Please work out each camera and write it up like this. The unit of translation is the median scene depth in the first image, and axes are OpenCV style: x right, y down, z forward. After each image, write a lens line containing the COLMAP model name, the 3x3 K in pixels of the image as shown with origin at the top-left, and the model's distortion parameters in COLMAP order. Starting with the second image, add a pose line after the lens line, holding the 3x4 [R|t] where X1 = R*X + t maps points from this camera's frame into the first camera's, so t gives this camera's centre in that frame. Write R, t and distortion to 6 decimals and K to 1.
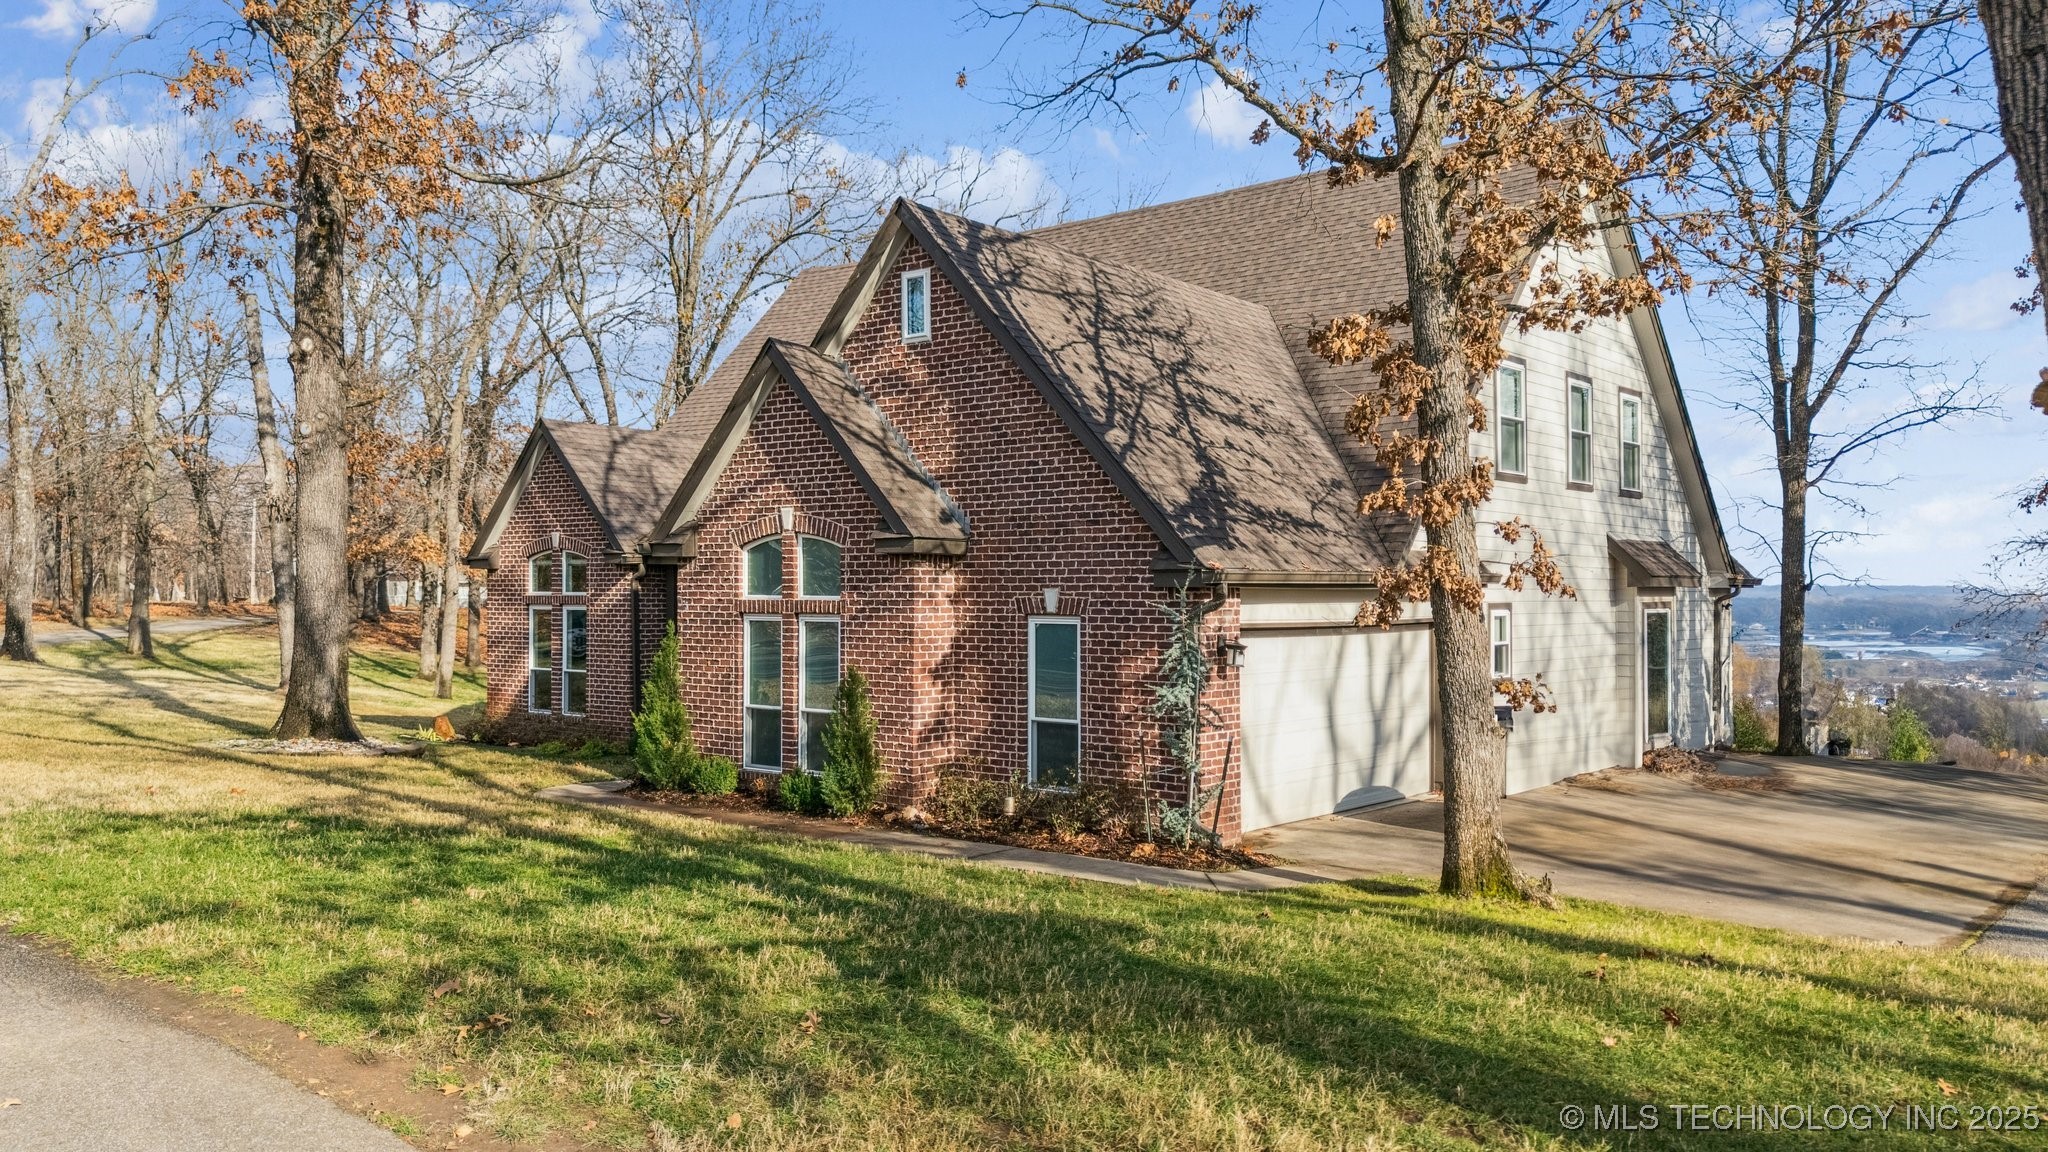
lens RADIAL K [[1480.1, 0, 1051.9], [0, 1480.1, 561.3], [0, 0, 1]] dist [0.061298, -0.085663]
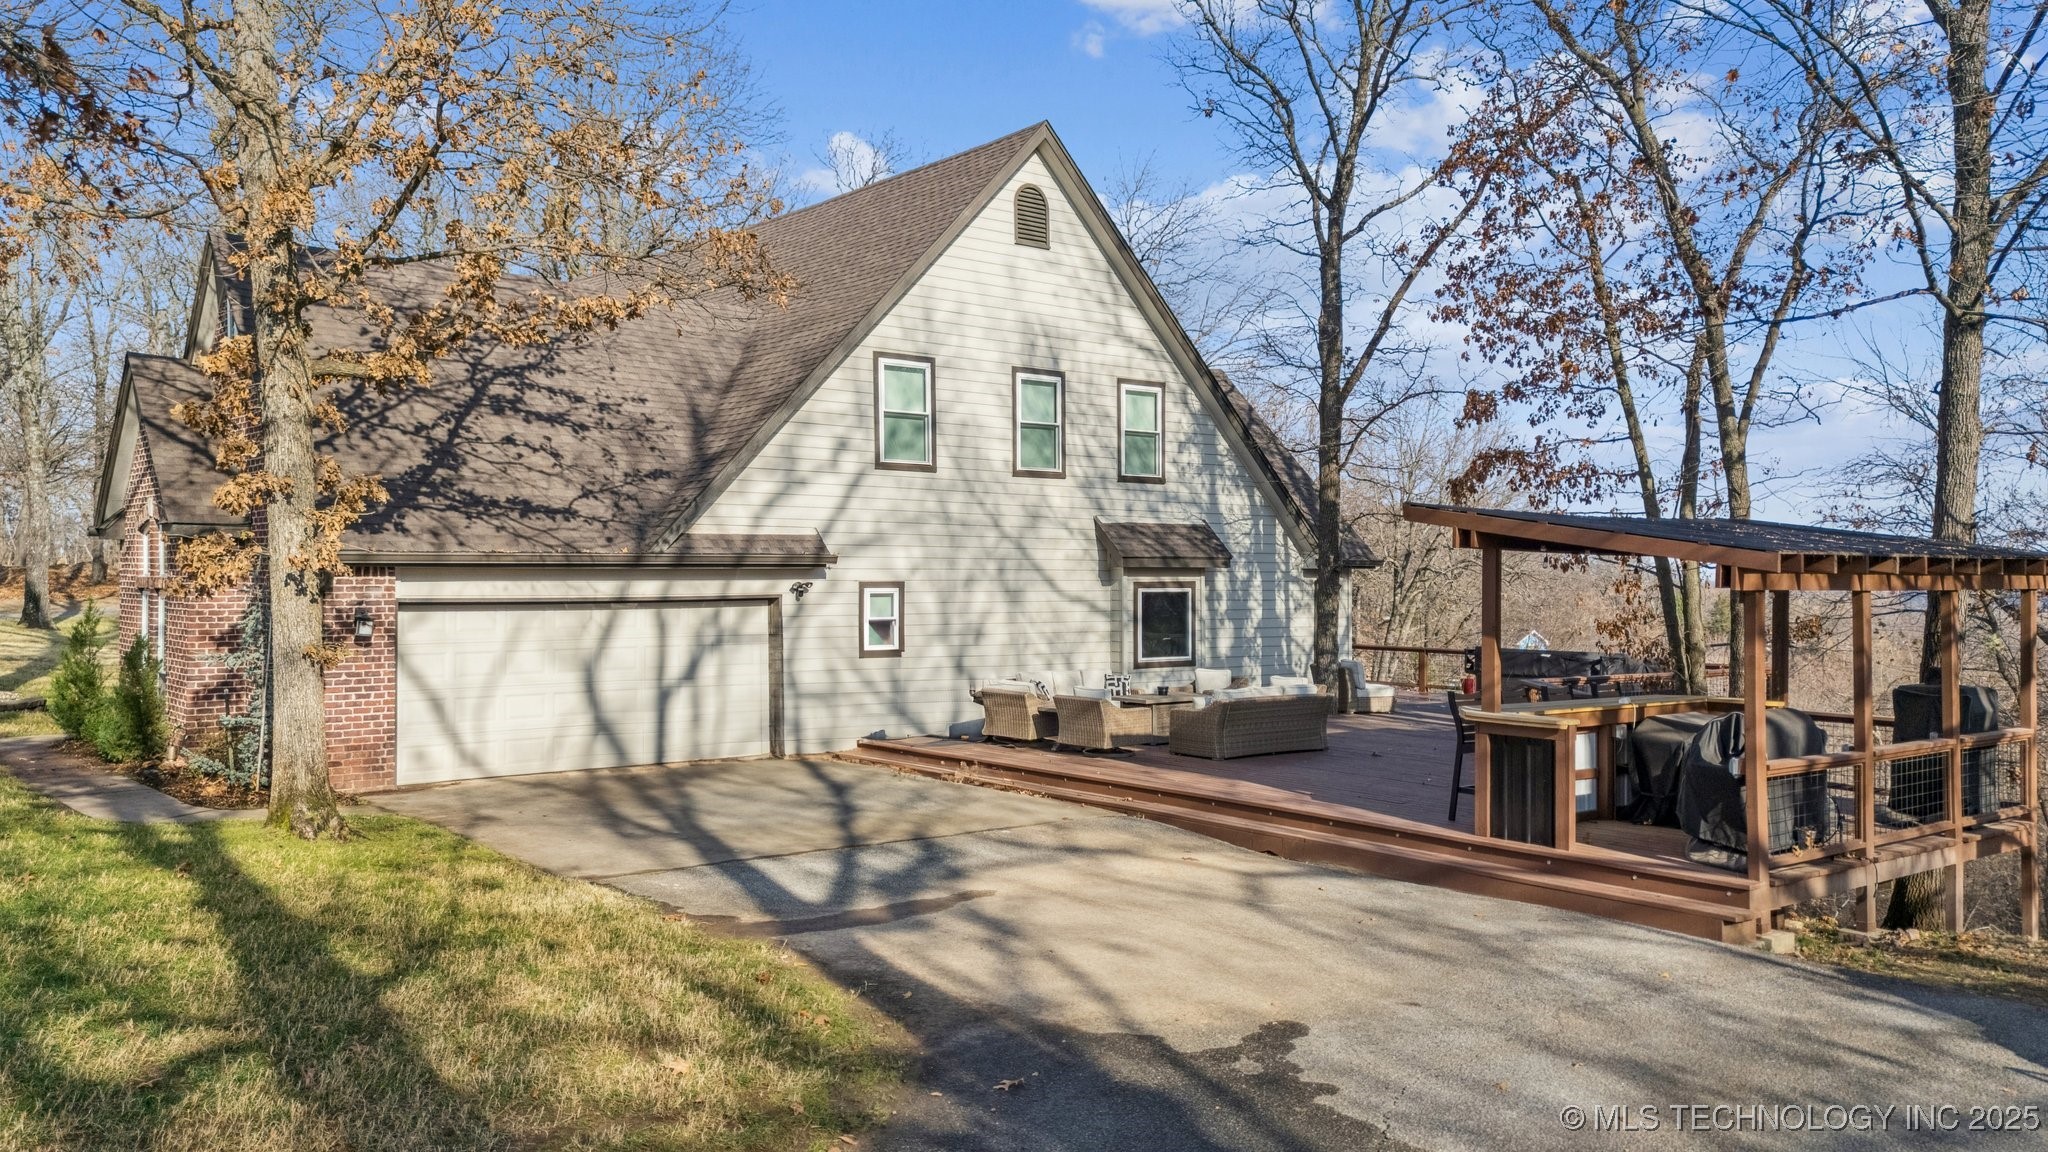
lens RADIAL K [[1480.1, 0, 1051.9], [0, 1480.1, 561.3], [0, 0, 1]] dist [0.061298, -0.085663]
pose [[0.986545, 0.002725, -0.163468, 0.663044], [-0.000686, 0.999921, 0.012528, -0.001526], [0.163490, -0.012248, 0.986469, -0.043901]]
